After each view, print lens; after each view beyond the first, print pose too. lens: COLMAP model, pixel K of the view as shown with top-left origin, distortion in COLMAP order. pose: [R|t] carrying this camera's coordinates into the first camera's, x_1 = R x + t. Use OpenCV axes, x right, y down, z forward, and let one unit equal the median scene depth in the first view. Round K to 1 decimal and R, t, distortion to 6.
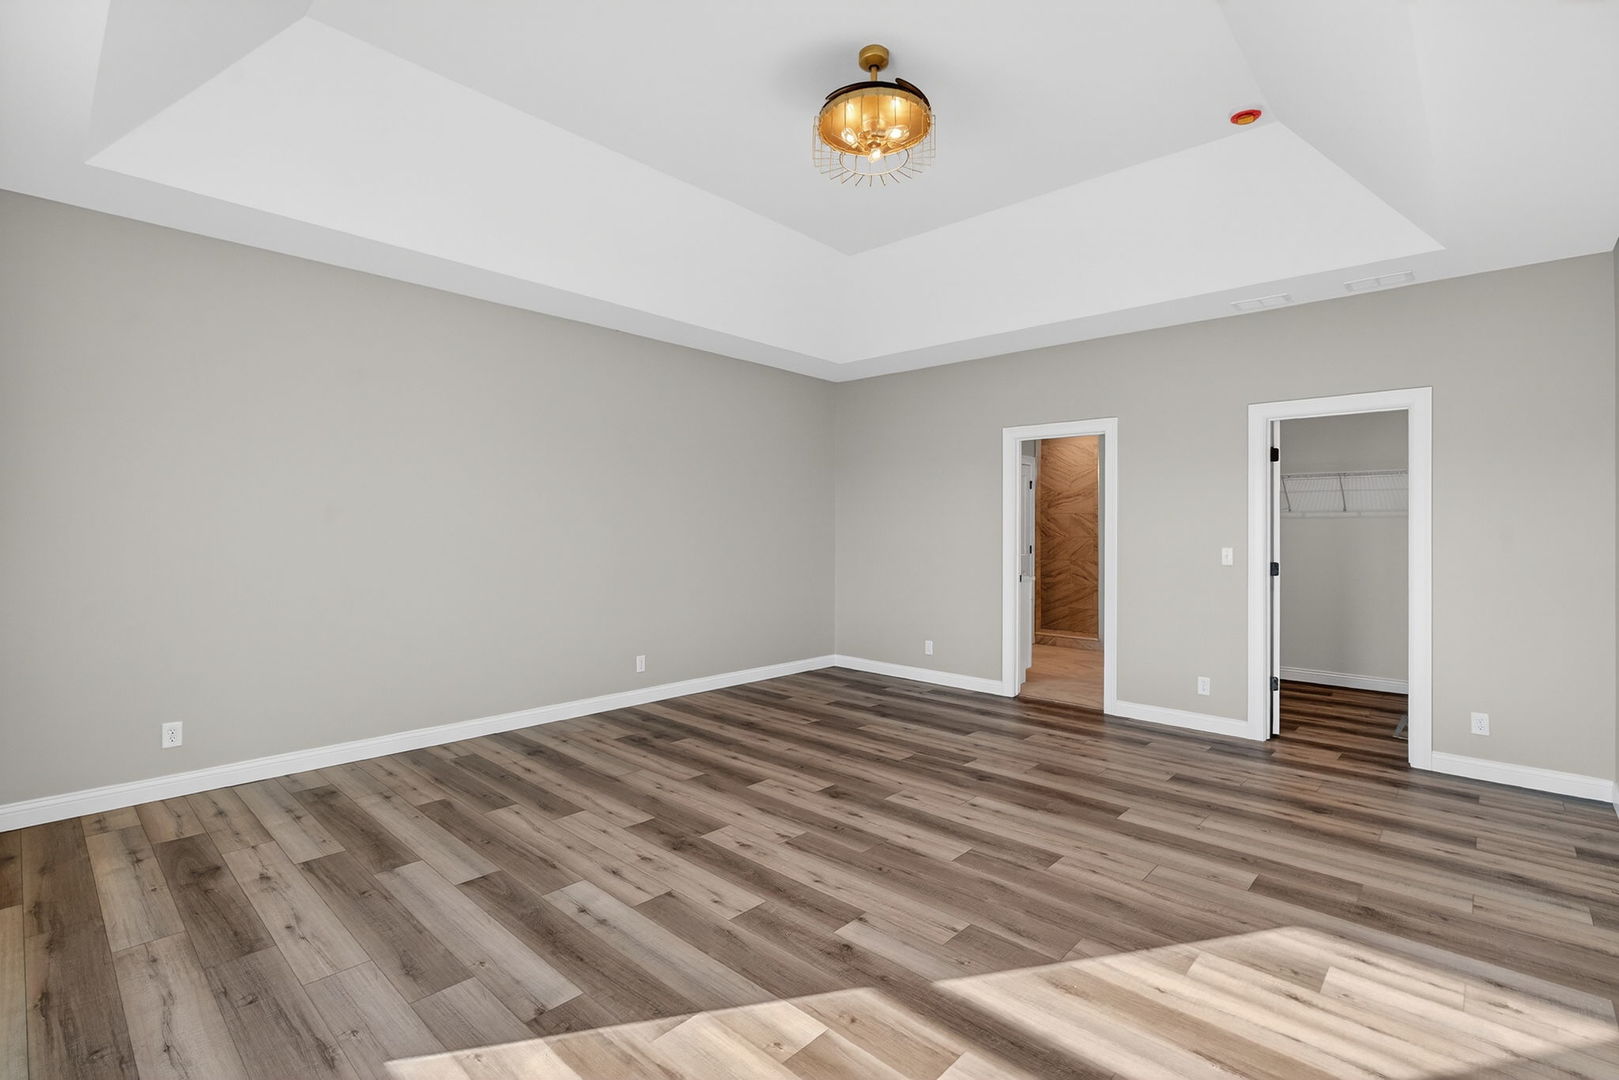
lens RADIAL K [[736.2, 0, 808.9], [0, 736.2, 532.2], [0, 0, 1]] dist [0.000944, -0.000041]
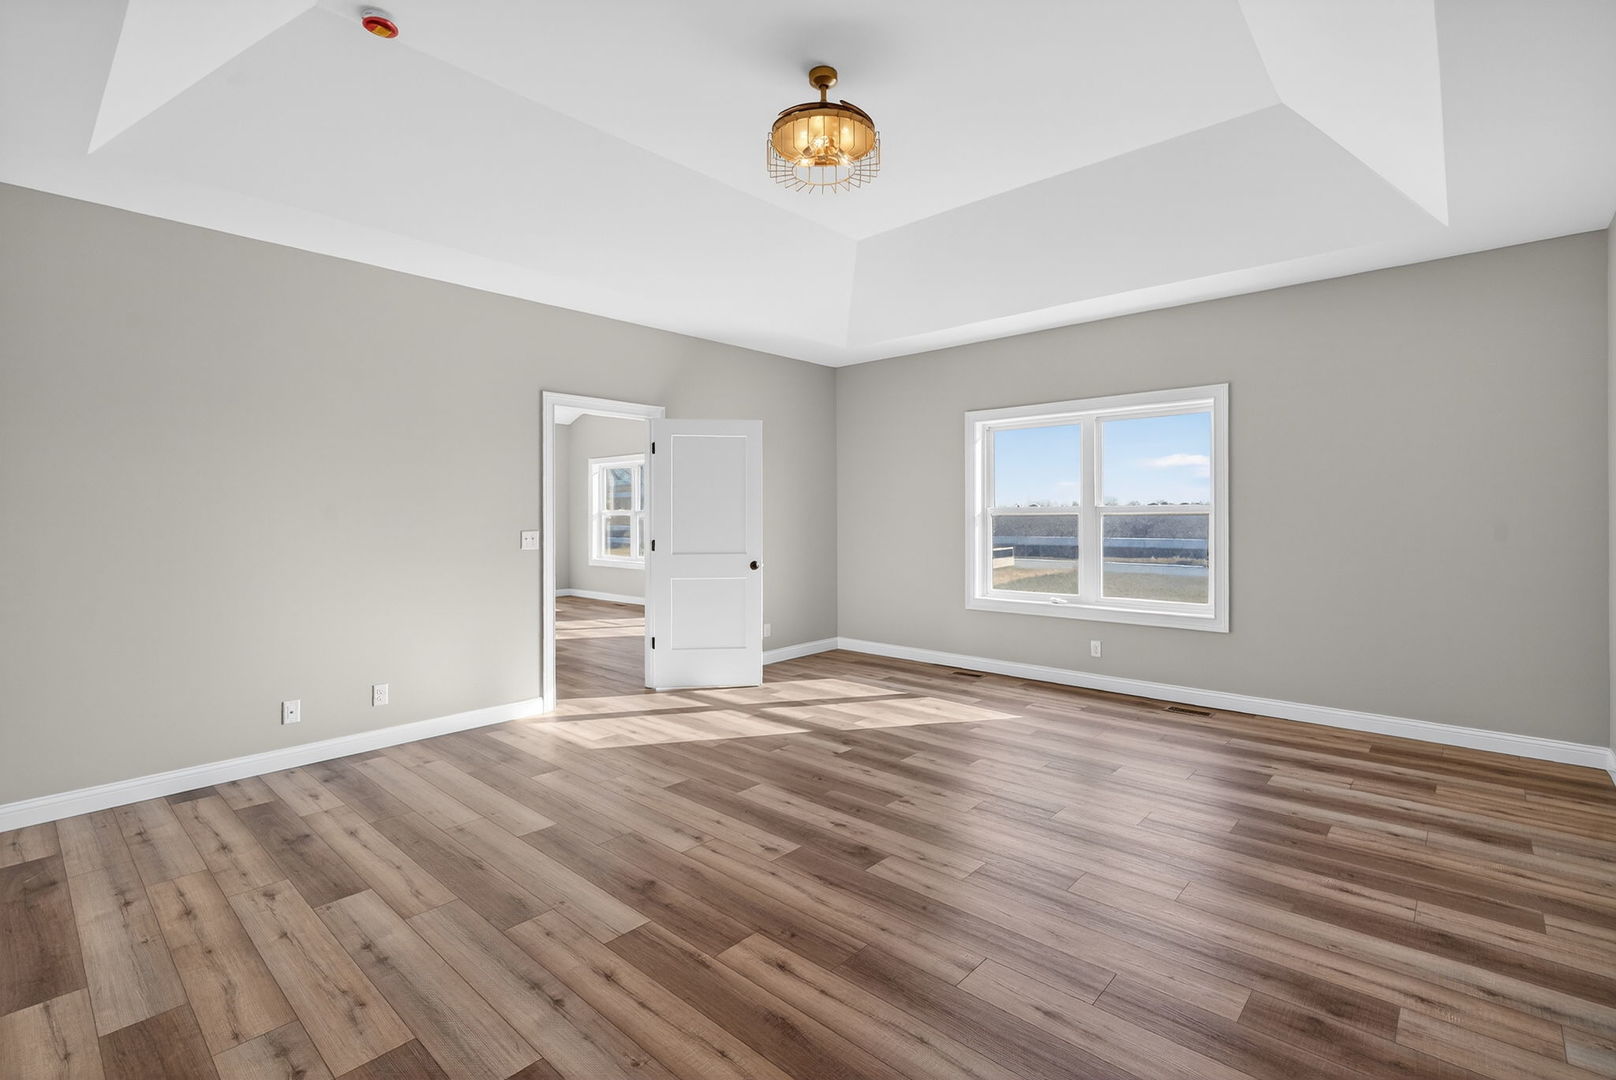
lens RADIAL K [[734.8, 0, 808.7], [0, 734.8, 530.8], [0, 0, 1]] dist [0.000944, -0.000041]
pose [[-0.999931, -0.002623, -0.011448, 0.116858], [-0.002995, 0.999466, 0.032533, -0.012093], [0.011356, 0.032565, -0.999405, 2.003598]]
